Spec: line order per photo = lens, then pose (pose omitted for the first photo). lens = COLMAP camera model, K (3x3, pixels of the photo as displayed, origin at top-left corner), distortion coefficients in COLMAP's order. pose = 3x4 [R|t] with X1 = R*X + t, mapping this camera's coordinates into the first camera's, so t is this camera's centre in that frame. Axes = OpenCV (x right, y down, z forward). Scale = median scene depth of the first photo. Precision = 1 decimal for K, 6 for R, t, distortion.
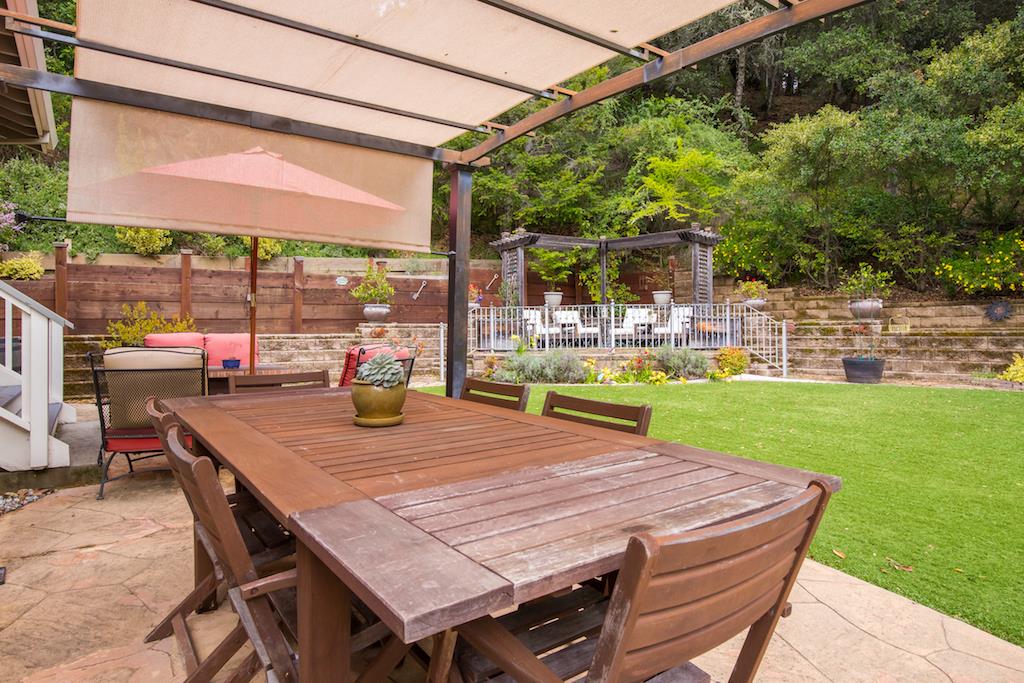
lens RADIAL K [[566.8, 0, 498.7], [0, 566.8, 312.6], [0, 0, 1]] dist [-0.019085, -0.000410]
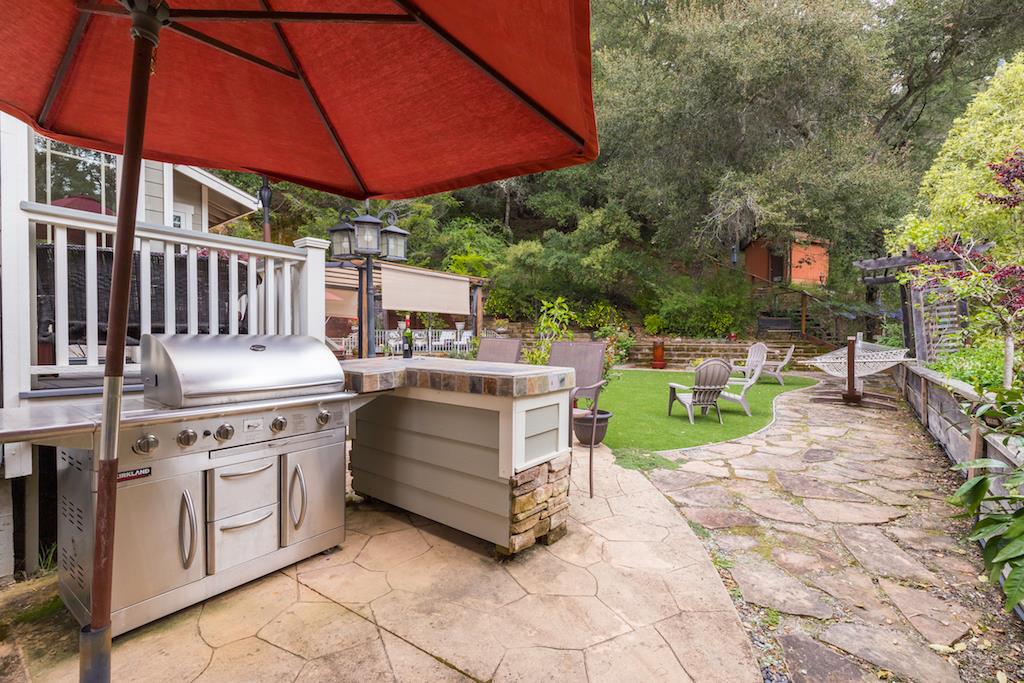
lens RADIAL K [[450.7, 0, 479.7], [0, 450.7, 341.7], [0, 0, 1]] dist [-0.000137, -0.000010]
pose [[0.970321, 0.010136, 0.241607, -0.016858], [-0.016142, 0.999608, 0.022891, -0.010535], [-0.241280, -0.026112, 0.970104, -0.549588]]
